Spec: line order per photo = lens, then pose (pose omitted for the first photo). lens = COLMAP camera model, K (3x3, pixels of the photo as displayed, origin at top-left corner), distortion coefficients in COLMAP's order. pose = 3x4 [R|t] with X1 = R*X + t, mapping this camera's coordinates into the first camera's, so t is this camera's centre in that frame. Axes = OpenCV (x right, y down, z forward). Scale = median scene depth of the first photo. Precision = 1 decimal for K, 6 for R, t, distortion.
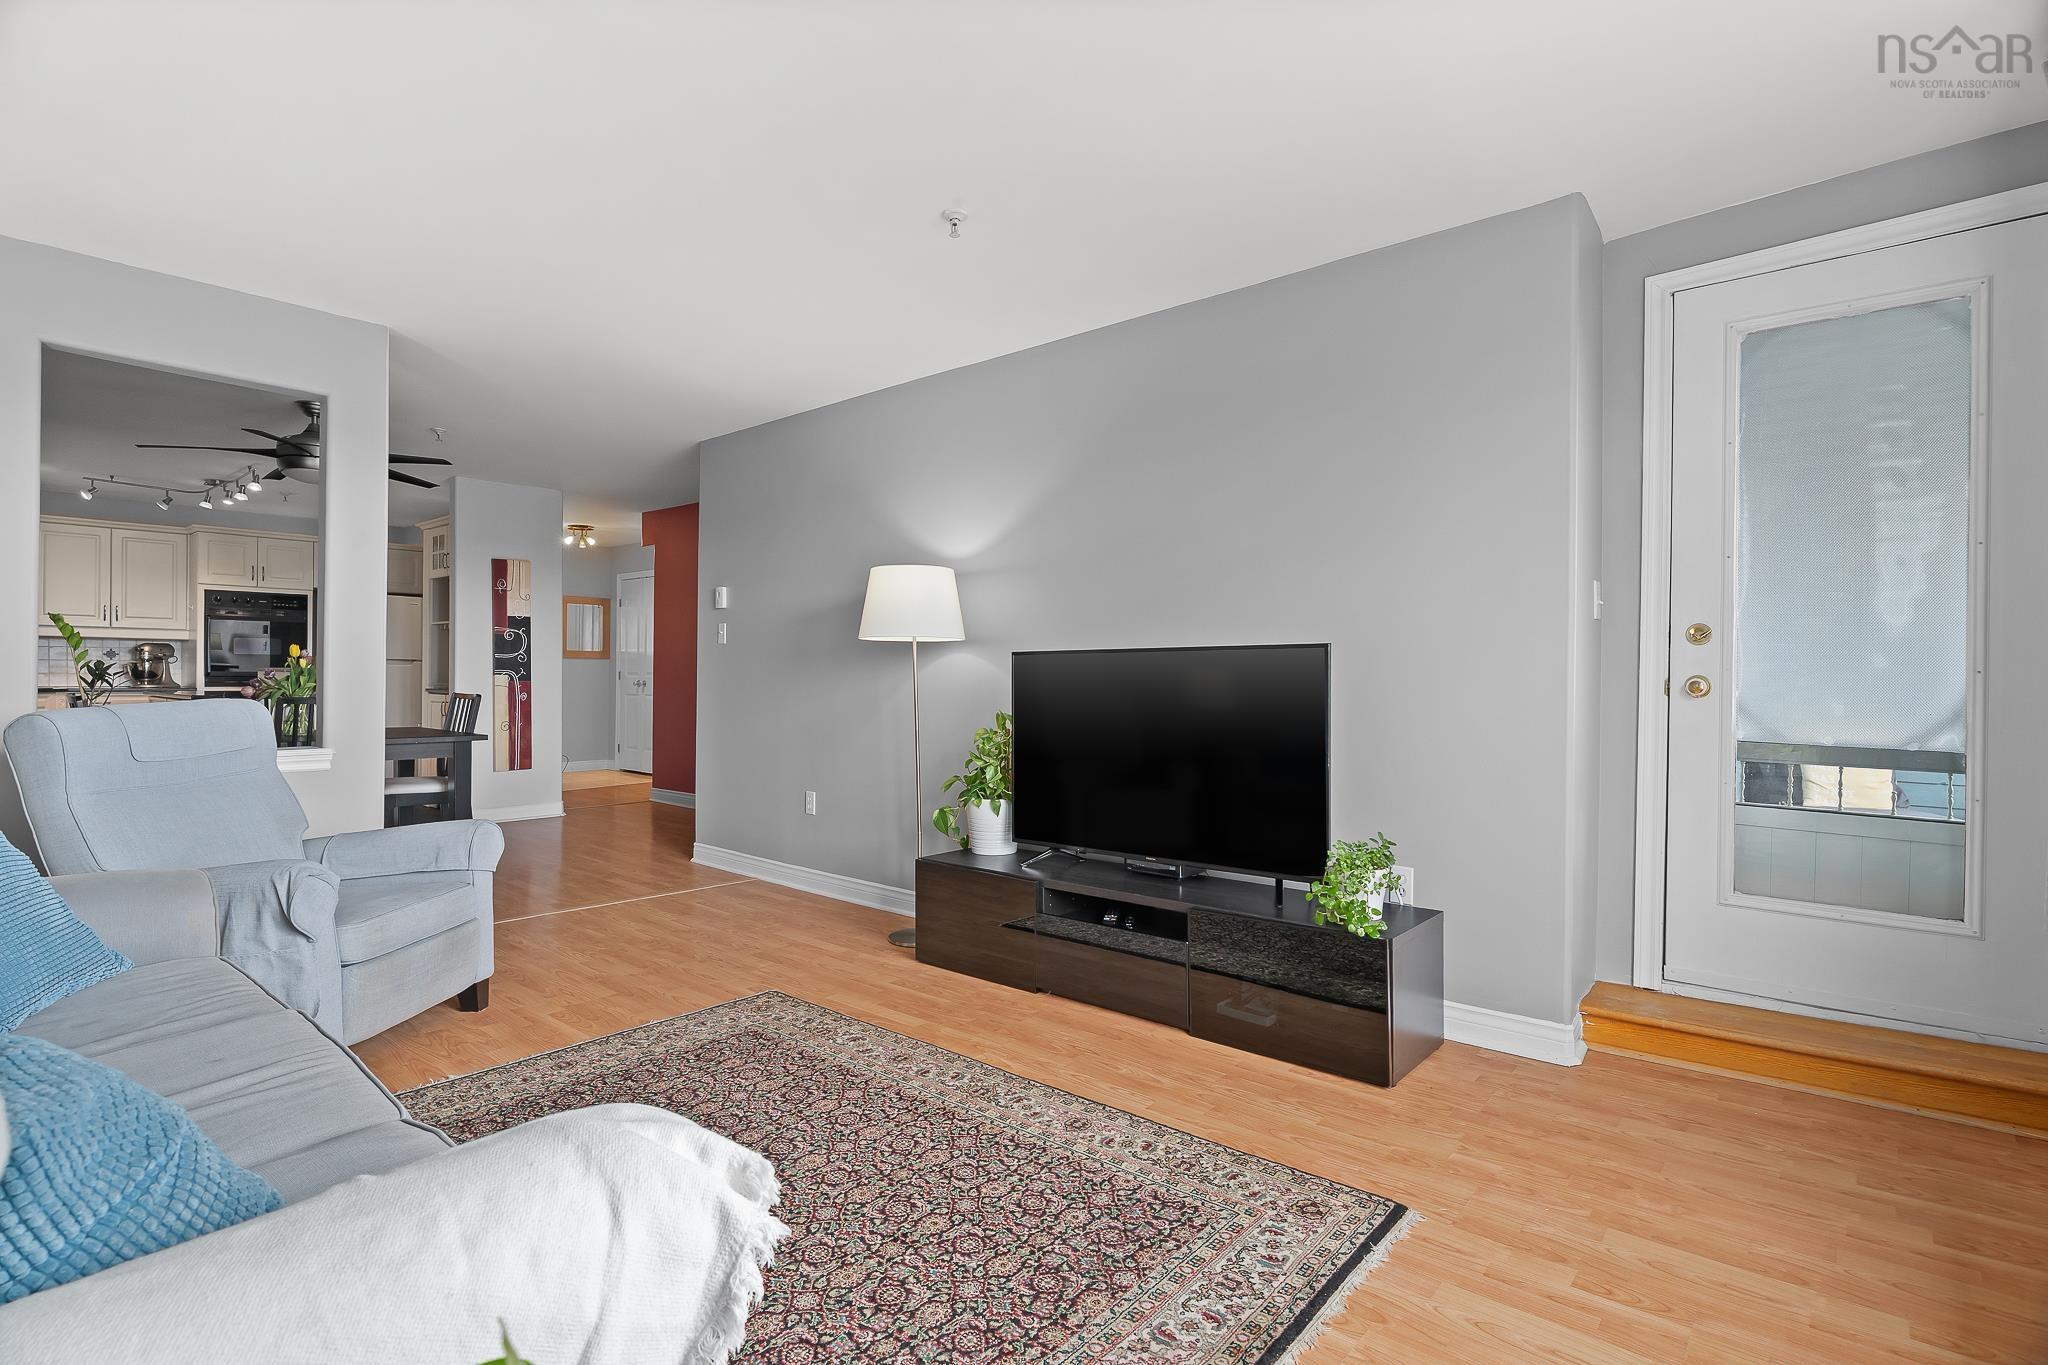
lens RADIAL K [[971.0, 0, 1020.9], [0, 971.0, 674.0], [0, 0, 1]] dist [-0.015997, 0.000298]
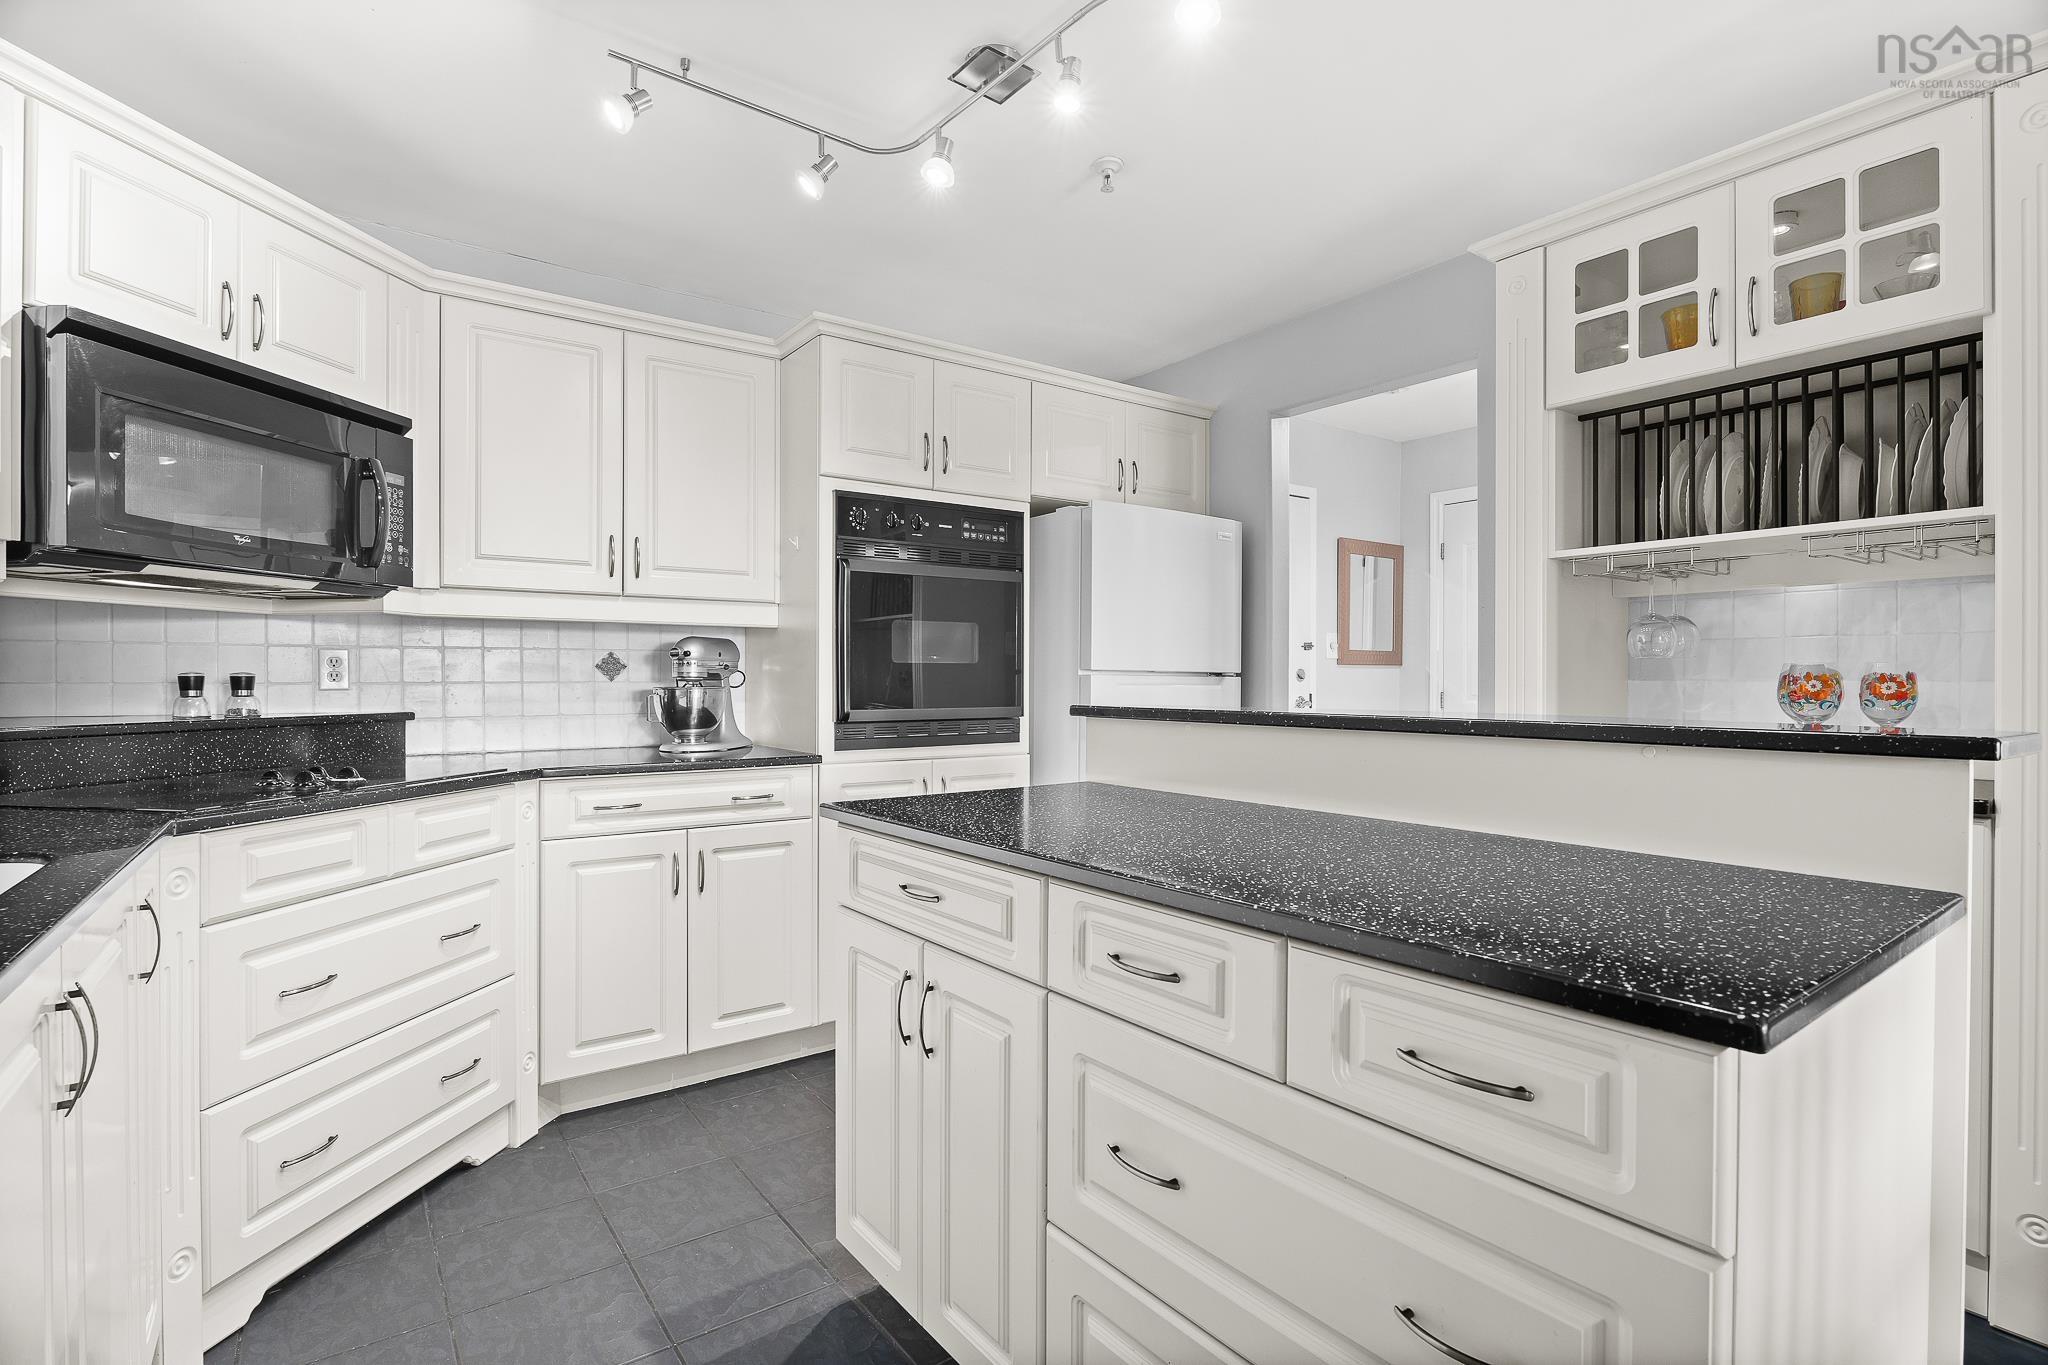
lens RADIAL K [[976.5, 0, 1024.0], [0, 976.5, 682.5], [0, 0, 1]] dist [-0.012612, -0.000183]
pose [[0.969558, -0.005781, -0.244793, -0.689321], [0.006428, 0.999978, 0.001841, -0.013710], [0.244777, -0.003359, 0.969574, 0.652624]]
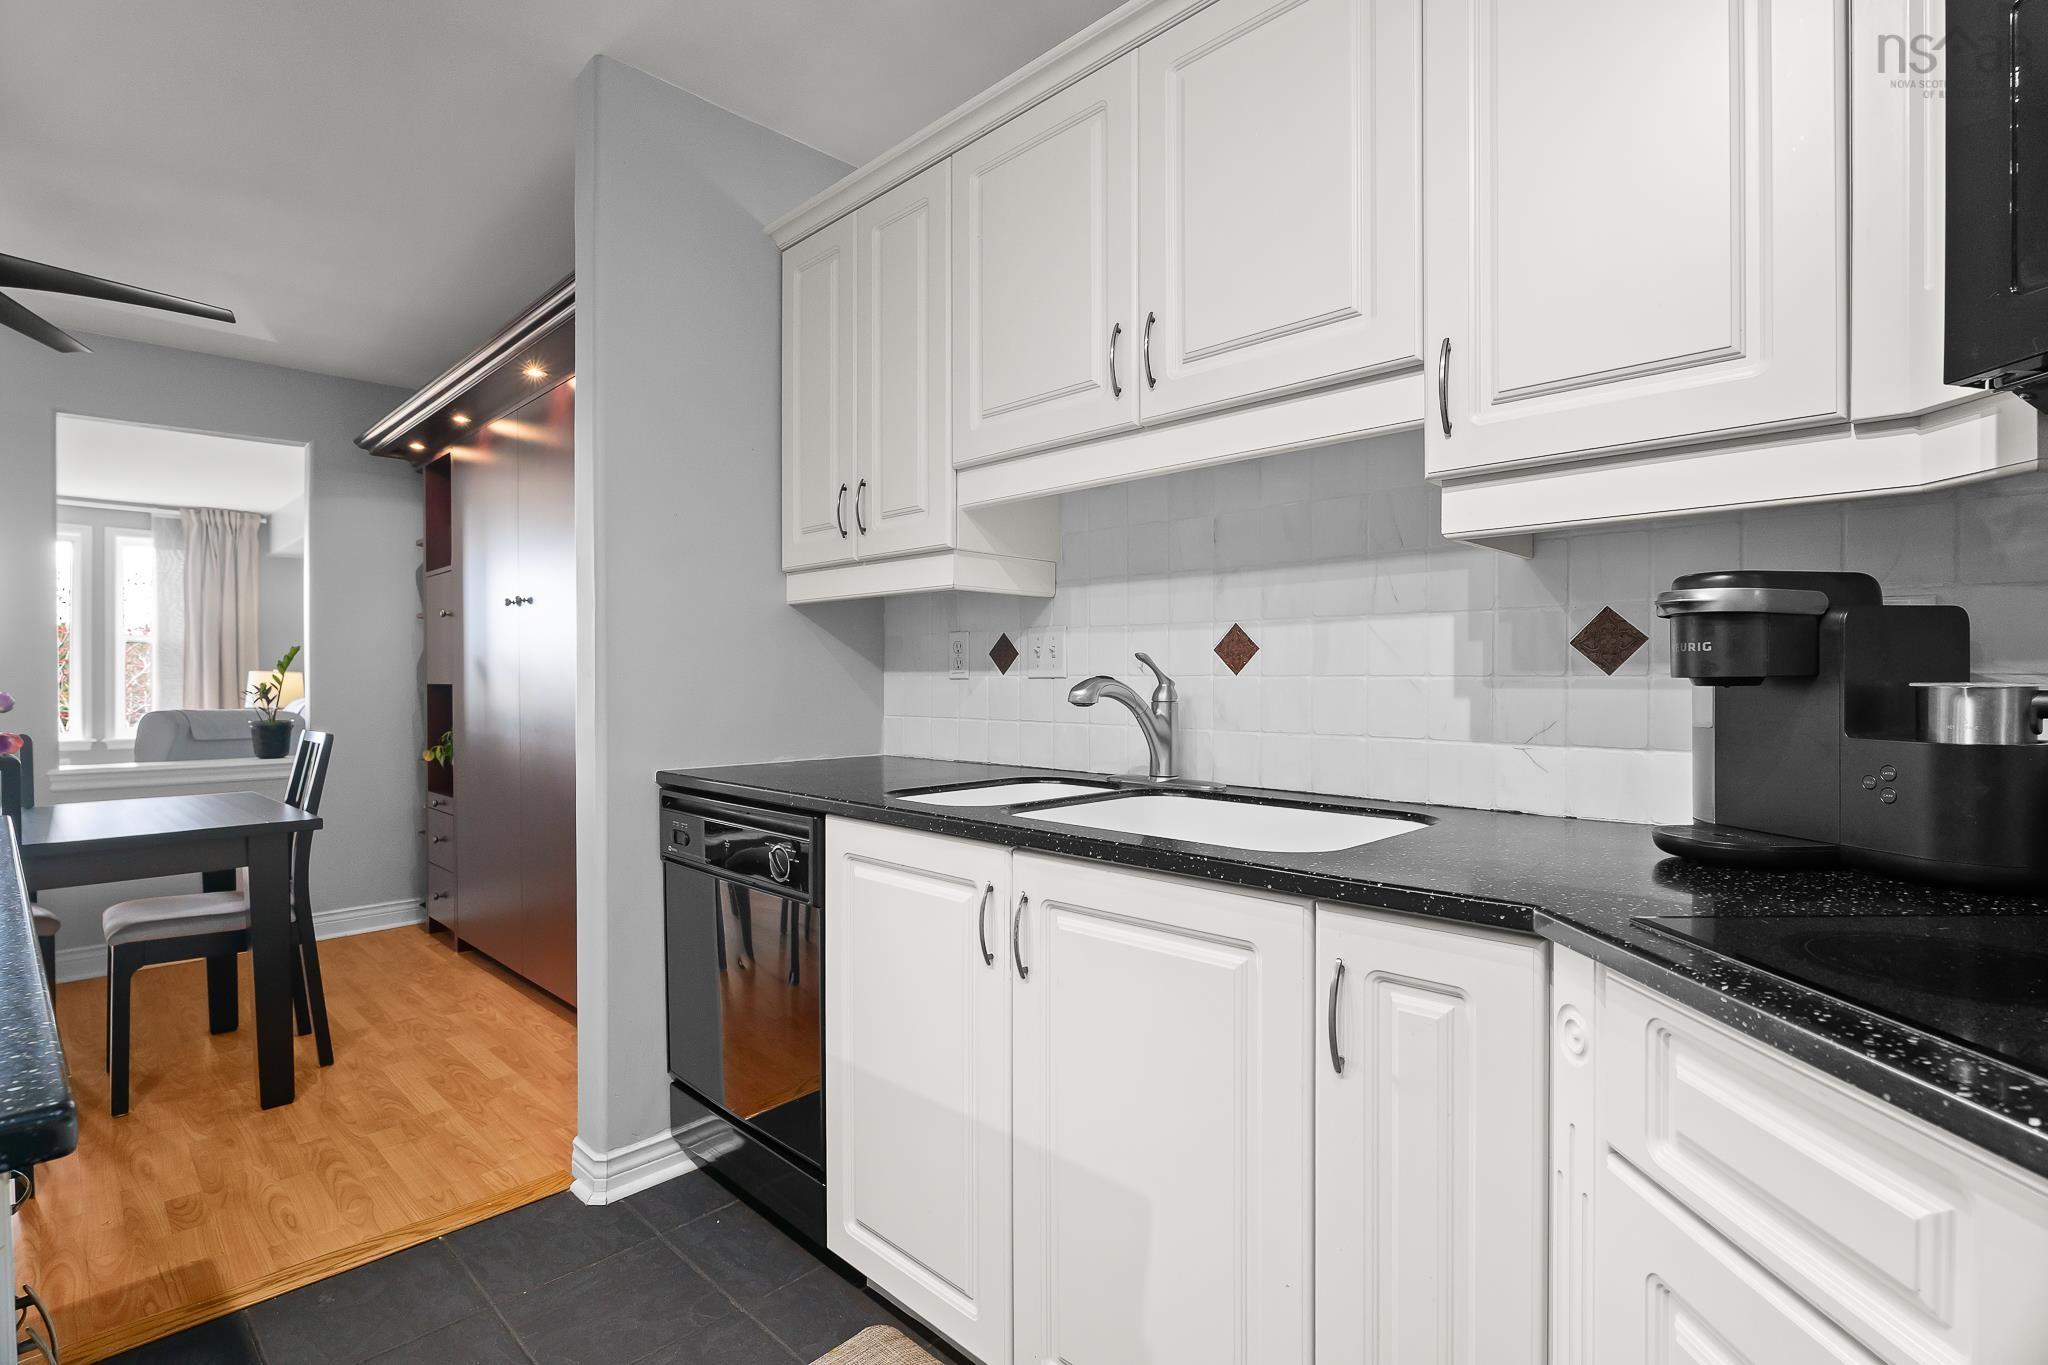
lens RADIAL K [[978.4, 0, 1020.5], [0, 978.4, 687.7], [0, 0, 1]] dist [-0.012451, 0.001060]
pose [[-0.997036, -0.011765, 0.076032, -0.858441], [-0.011262, 0.999912, 0.007035, -0.011559], [-0.076108, 0.006158, -0.997081, 0.922756]]
